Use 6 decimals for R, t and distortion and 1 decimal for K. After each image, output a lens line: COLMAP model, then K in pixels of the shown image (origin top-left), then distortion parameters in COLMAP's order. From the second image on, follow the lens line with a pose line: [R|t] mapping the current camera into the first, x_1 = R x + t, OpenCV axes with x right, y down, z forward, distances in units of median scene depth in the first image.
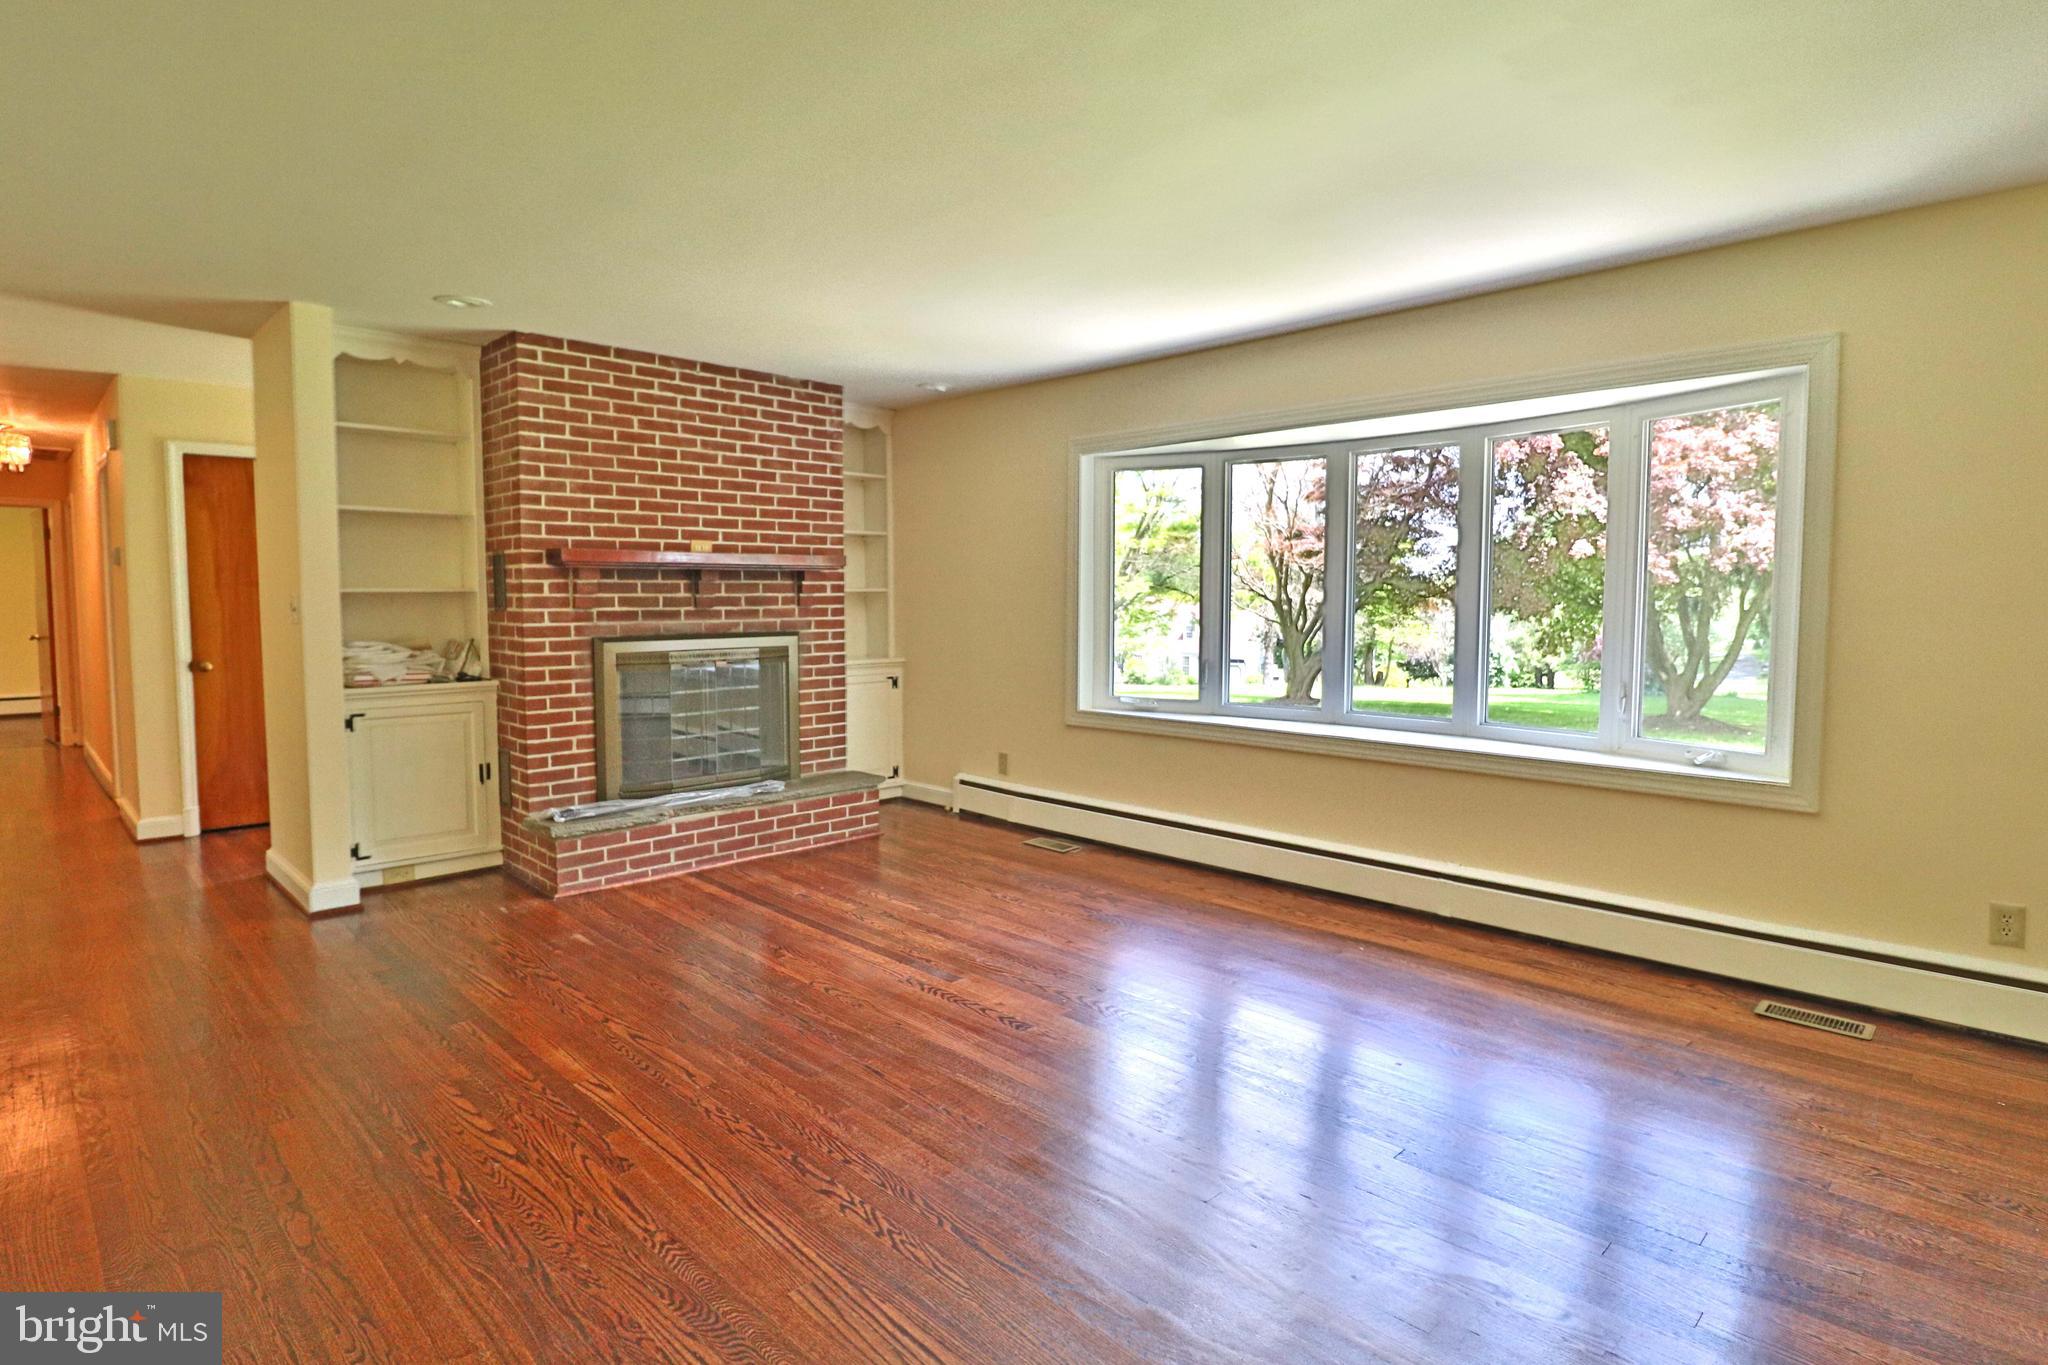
lens RADIAL K [[1056.7, 0, 1032.2], [0, 1056.7, 660.8], [0, 0, 1]] dist [-0.004241, -0.007808]
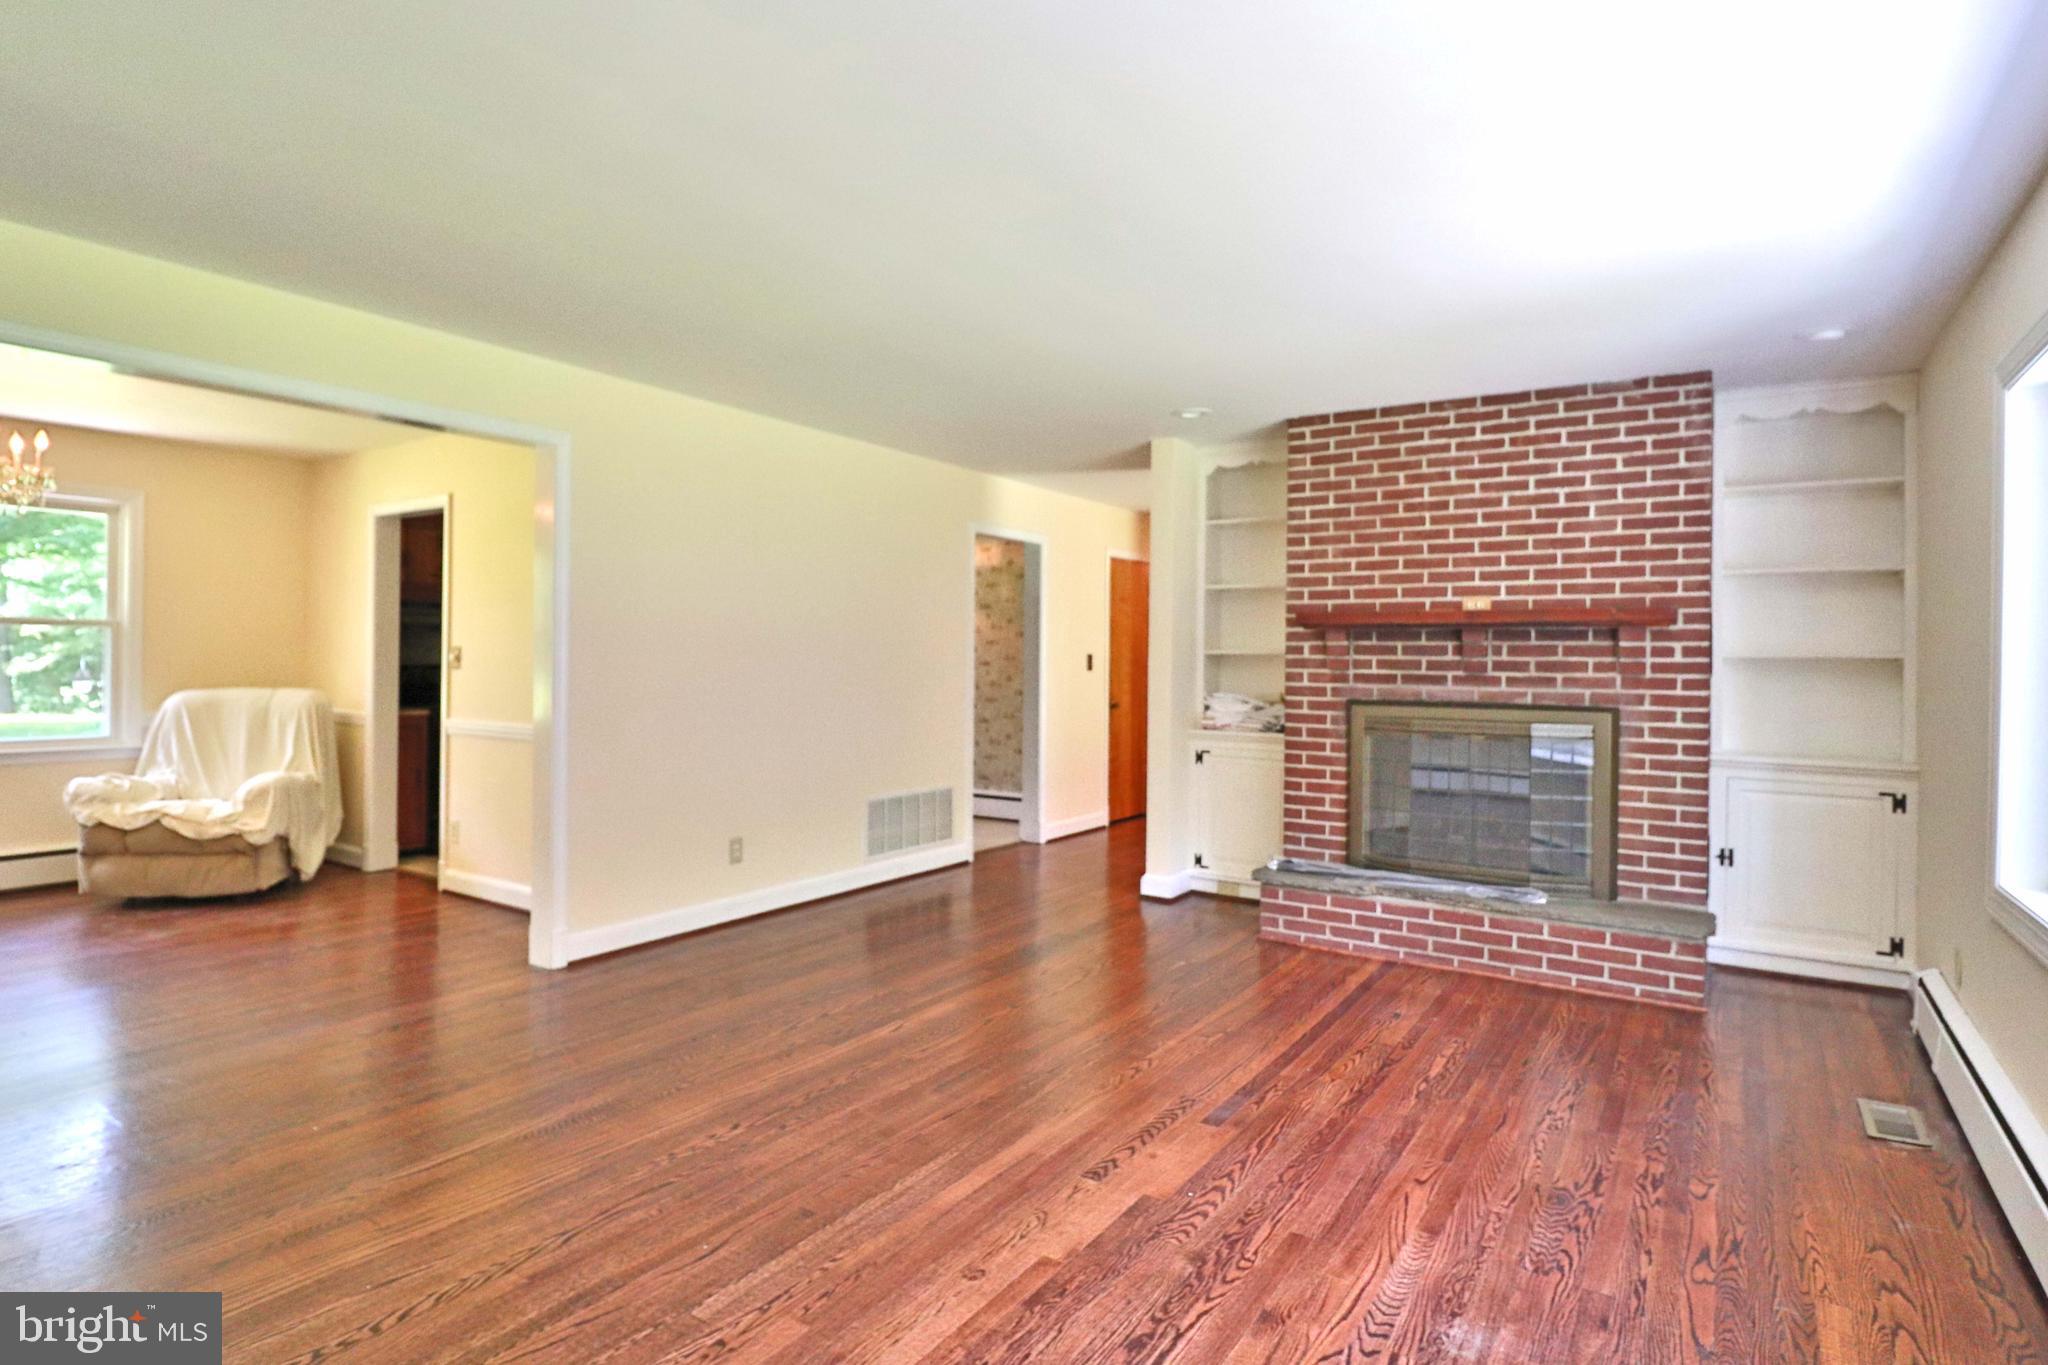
lens RADIAL K [[1056.7, 0, 1011.4], [0, 1056.7, 652.3], [0, 0, 1]] dist [-0.004241, -0.007808]
pose [[0.191161, -0.002455, -0.981556, 0.518550], [-0.074095, 0.997108, -0.016924, -0.026091], [0.978758, 0.075963, 0.190426, 0.496973]]
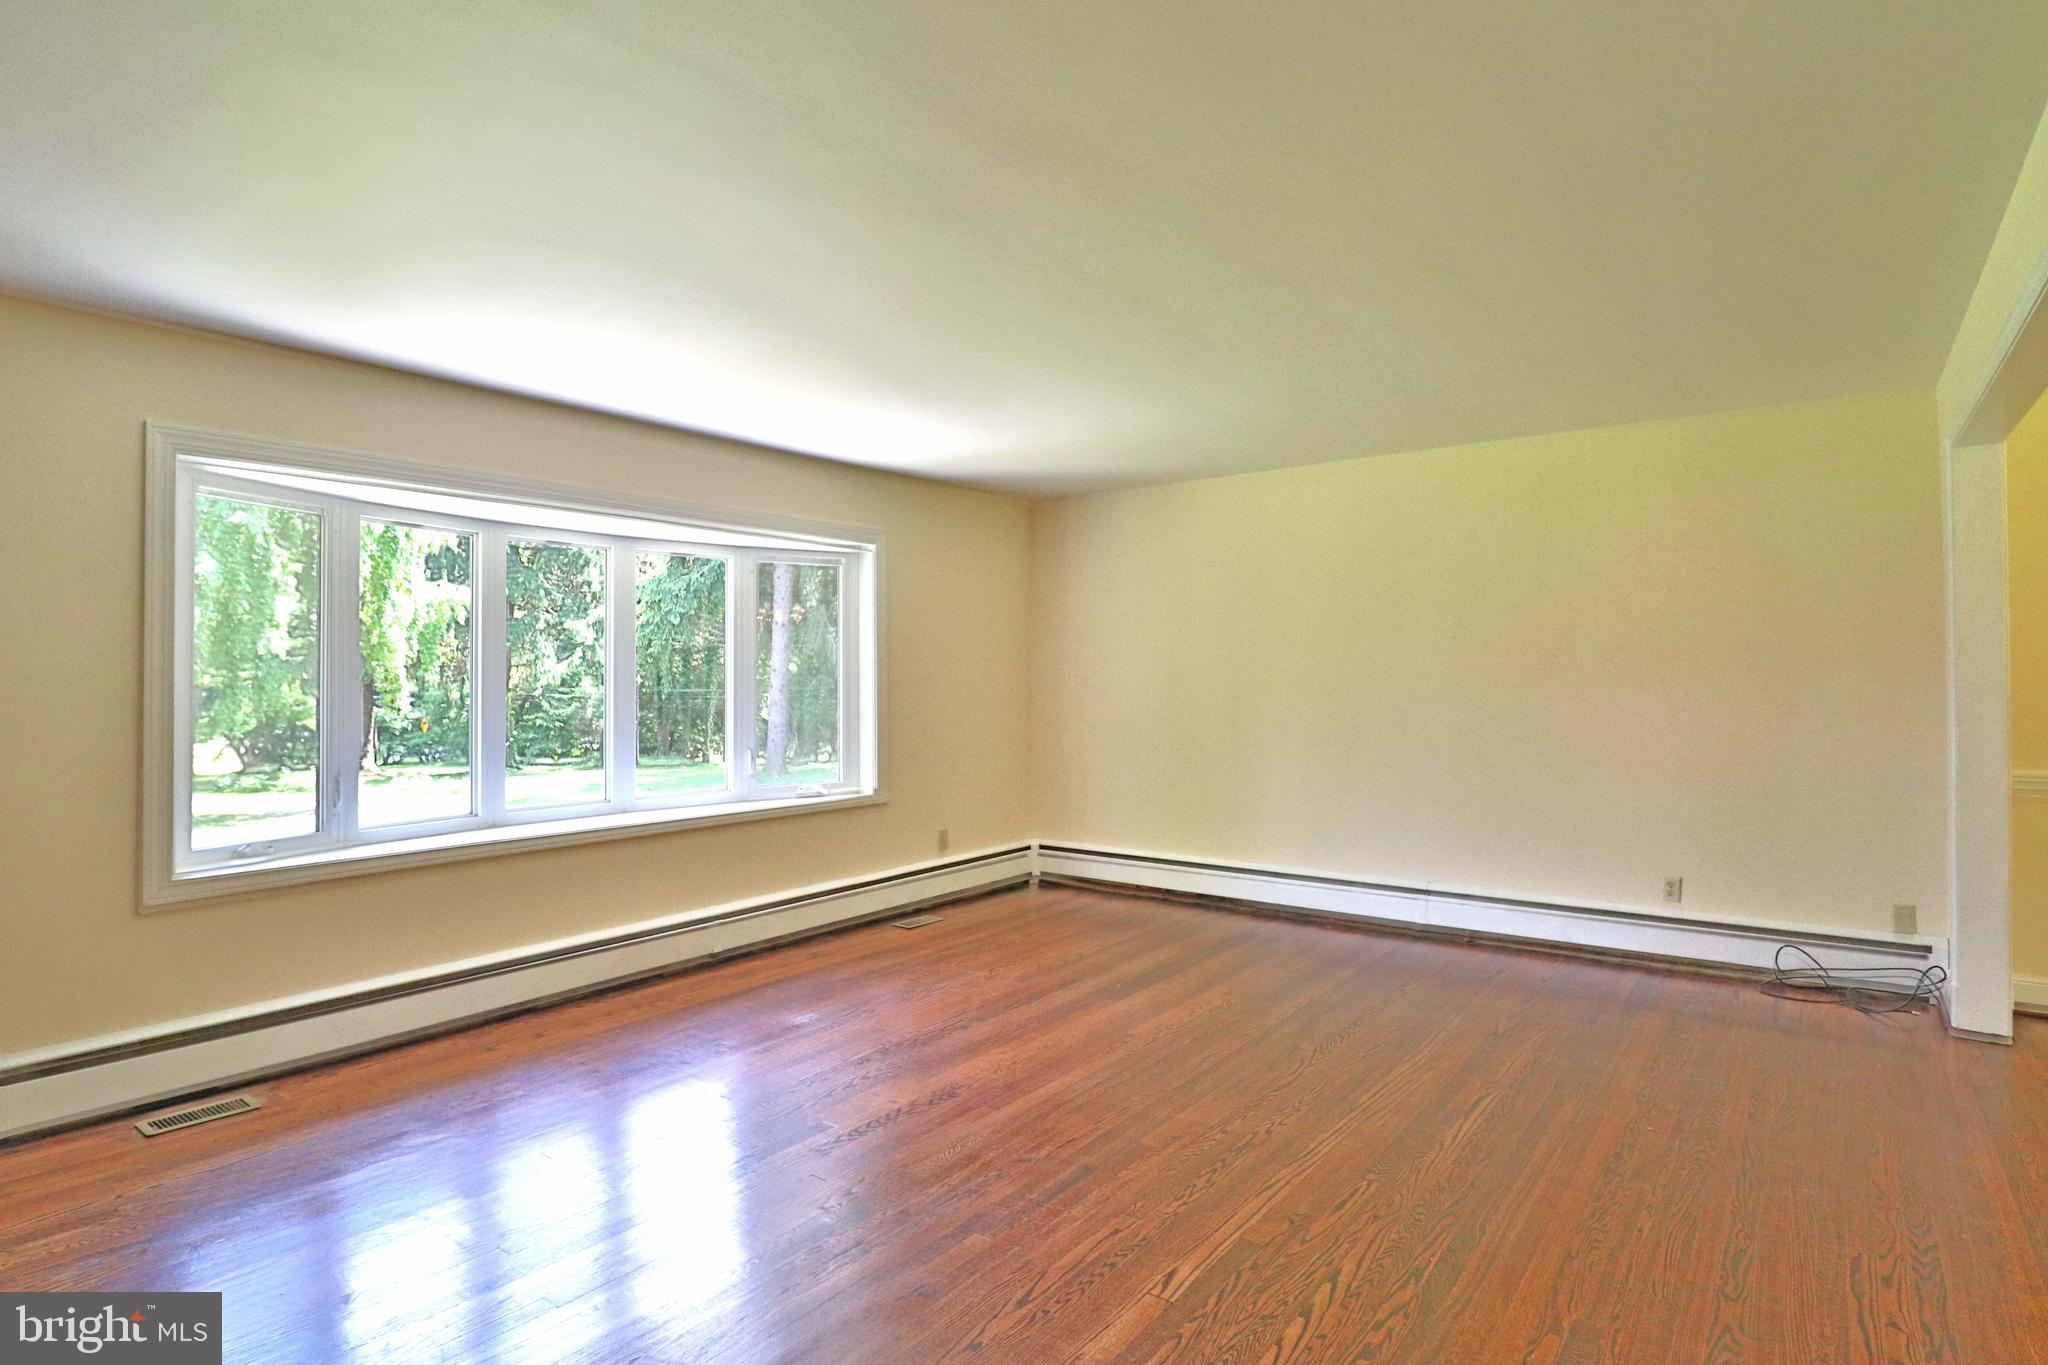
lens RADIAL K [[1056.7, 0, 1016.4], [0, 1056.7, 676.3], [0, 0, 1]] dist [-0.004241, -0.007808]
pose [[-0.130704, 0.004911, 0.991409, -0.704985], [0.069065, 0.997603, 0.004163, -0.045968], [-0.989013, 0.069016, -0.130730, 0.692977]]
